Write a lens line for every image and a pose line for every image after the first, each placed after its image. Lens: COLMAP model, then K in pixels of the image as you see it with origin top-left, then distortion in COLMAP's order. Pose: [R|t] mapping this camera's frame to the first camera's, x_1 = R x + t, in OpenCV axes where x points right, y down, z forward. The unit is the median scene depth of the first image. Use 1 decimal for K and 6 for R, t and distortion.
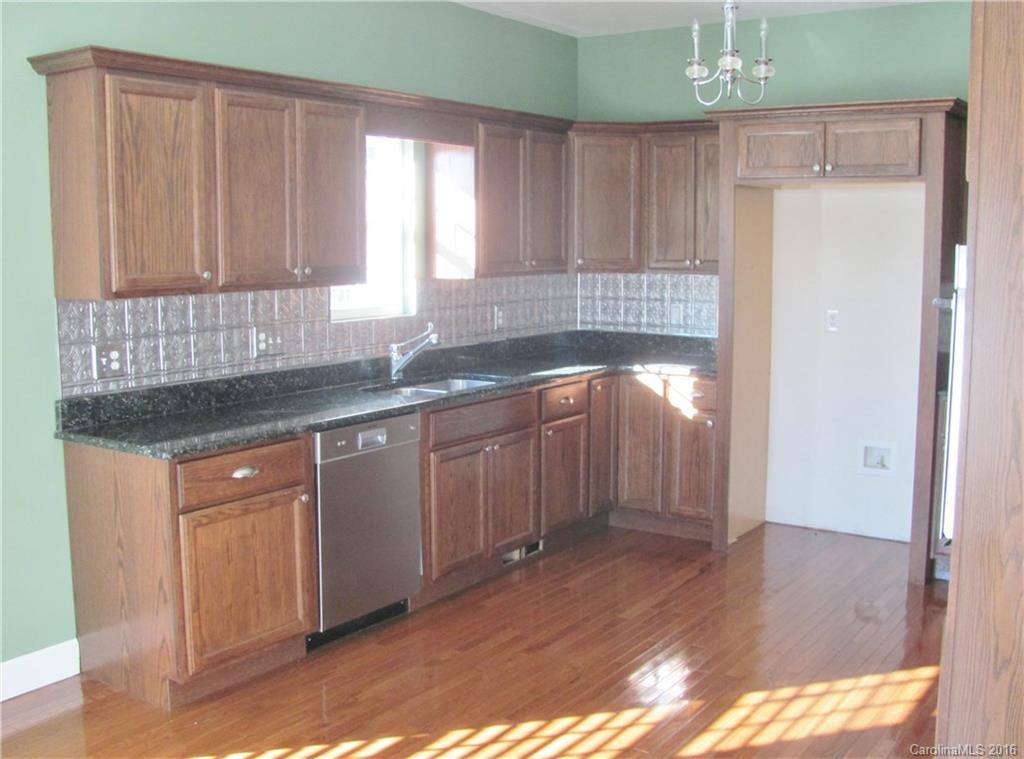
lens RADIAL K [[1094.6, 0, 512.0], [0, 1094.6, 379.5], [0, 0, 1]] dist [-0.217783, 0.243976]
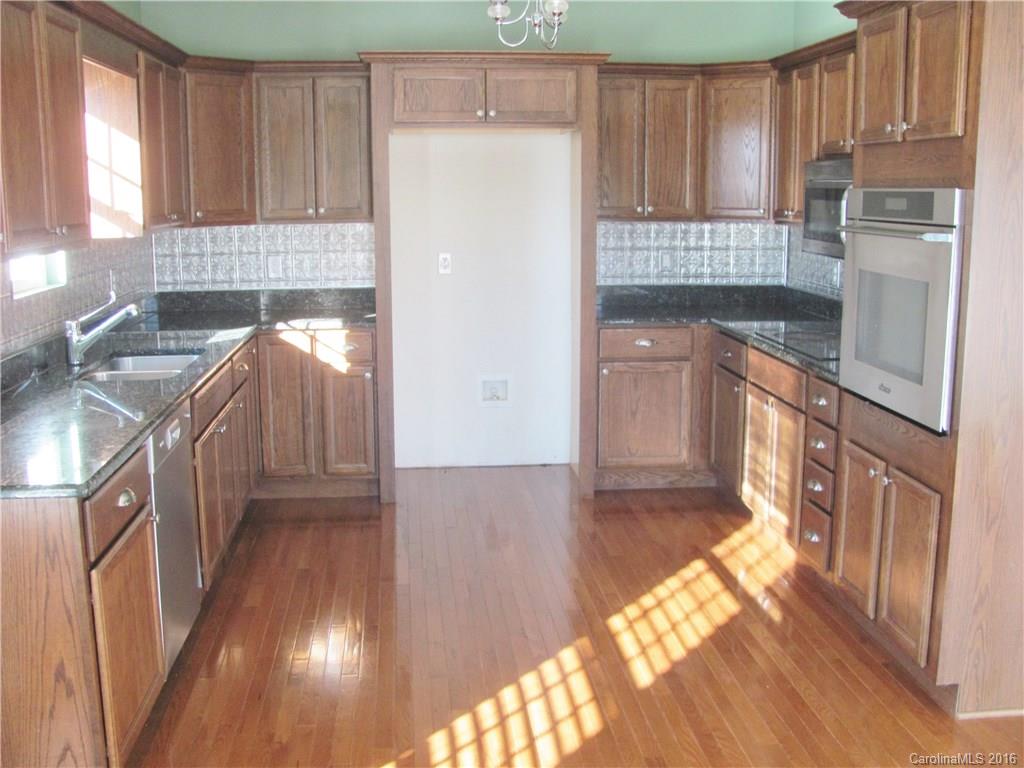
lens RADIAL K [[1077.9, 0, 512.0], [0, 1077.9, 384.0], [0, 0, 1]] dist [-0.194374, 0.199125]
pose [[0.766954, -0.118673, 0.630633, -0.361124], [0.086216, 0.992897, 0.081991, -0.021696], [-0.635884, -0.008513, 0.771738, 0.192334]]
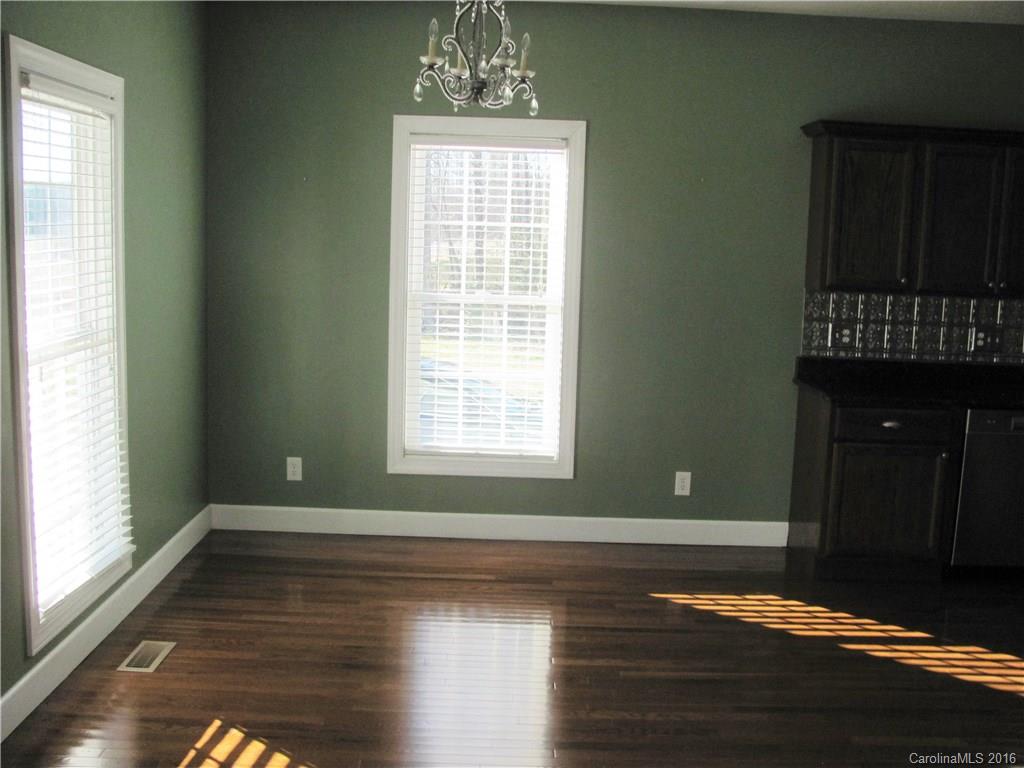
lens RADIAL K [[1077.9, 0, 512.0], [0, 1077.9, 384.0], [0, 0, 1]] dist [-0.194374, 0.199125]
pose [[0.566740, 0.137639, -0.812319, 0.410776], [-0.139128, 0.987776, 0.070301, 0.006096], [0.812065, 0.073174, 0.578961, -0.128855]]
